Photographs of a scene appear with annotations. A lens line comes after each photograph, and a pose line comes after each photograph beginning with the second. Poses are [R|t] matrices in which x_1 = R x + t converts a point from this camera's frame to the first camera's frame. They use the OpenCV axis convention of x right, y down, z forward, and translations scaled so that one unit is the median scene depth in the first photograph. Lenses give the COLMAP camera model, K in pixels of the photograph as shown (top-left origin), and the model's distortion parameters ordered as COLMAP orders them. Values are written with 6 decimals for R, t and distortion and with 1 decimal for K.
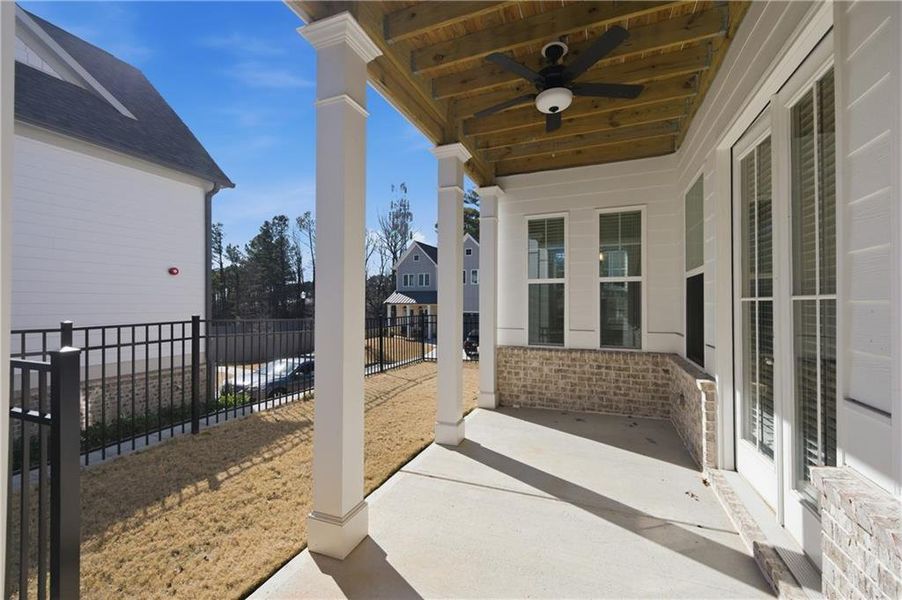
lens RADIAL K [[368.7, 0, 447.5], [0, 368.7, 303.6], [0, 0, 1]] dist [0.000610, 0.000097]
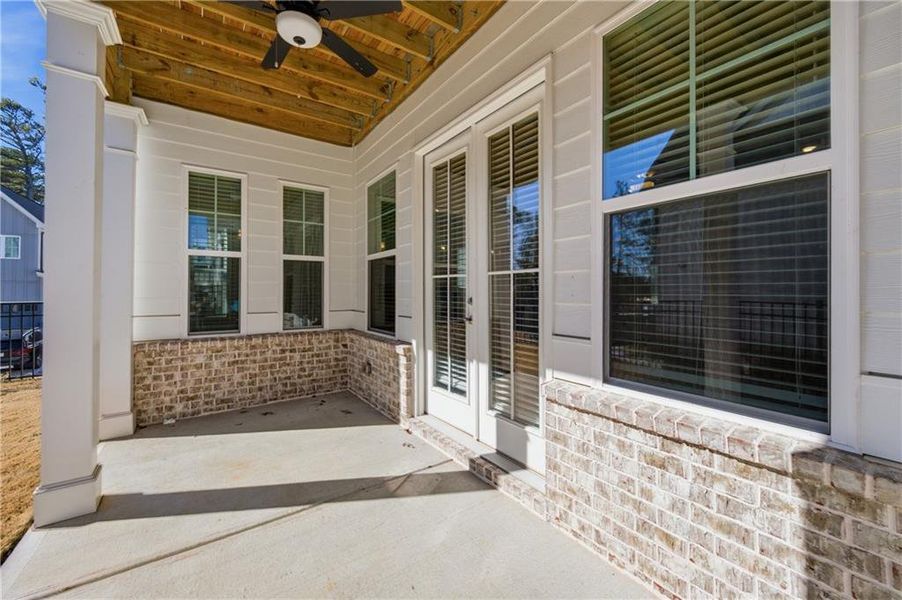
lens RADIAL K [[358.2, 0, 451.3], [0, 358.2, 291.6], [0, 0, 1]] dist [0.000445, 0.000117]
pose [[0.538521, 0.000399, 0.842612, -0.124708], [-0.000954, 1.000000, 0.000136, 0.022827], [-0.842611, -0.000877, 0.538522, 0.166218]]
